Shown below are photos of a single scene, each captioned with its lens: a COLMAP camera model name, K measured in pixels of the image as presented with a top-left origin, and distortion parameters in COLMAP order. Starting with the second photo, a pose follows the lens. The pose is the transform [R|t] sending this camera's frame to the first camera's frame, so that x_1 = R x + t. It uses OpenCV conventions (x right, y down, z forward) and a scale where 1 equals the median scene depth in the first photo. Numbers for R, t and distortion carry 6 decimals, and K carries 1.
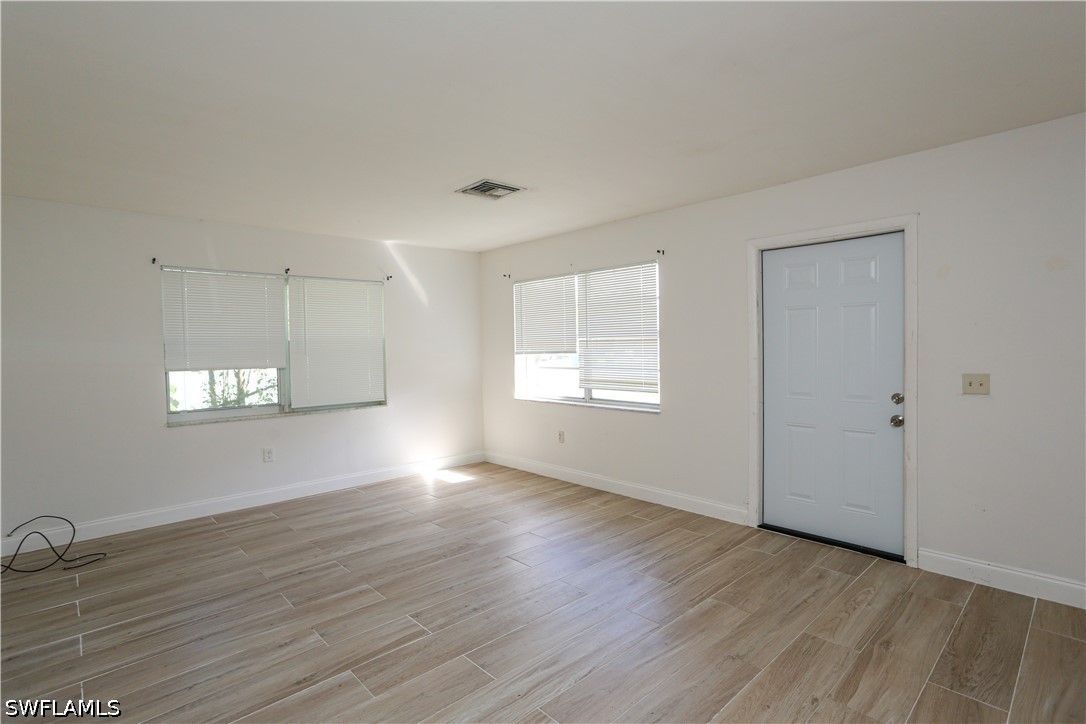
lens RADIAL K [[529.7, 0, 544.7], [0, 529.7, 359.9], [0, 0, 1]] dist [-0.029051, 0.007724]
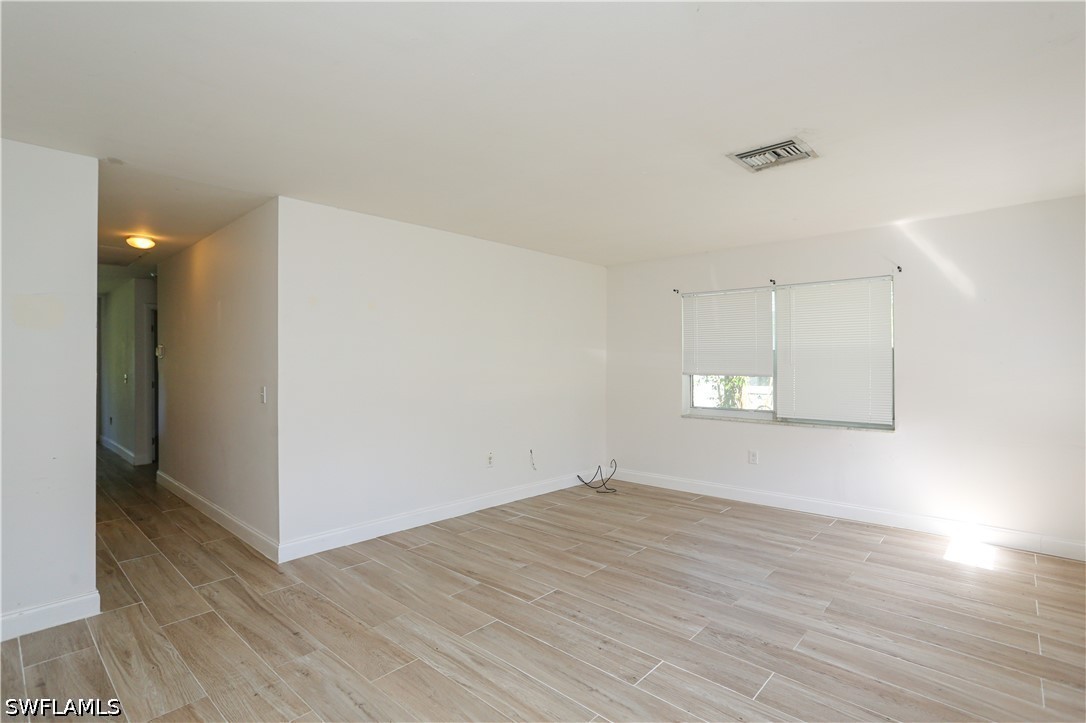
lens RADIAL K [[529.7, 0, 548.1], [0, 529.7, 357.8], [0, 0, 1]] dist [-0.029051, 0.007724]
pose [[0.081189, 0.011128, -0.996637, 0.608517], [-0.025244, 0.999640, 0.009105, -0.025058], [0.996379, 0.024420, 0.081441, 0.592311]]
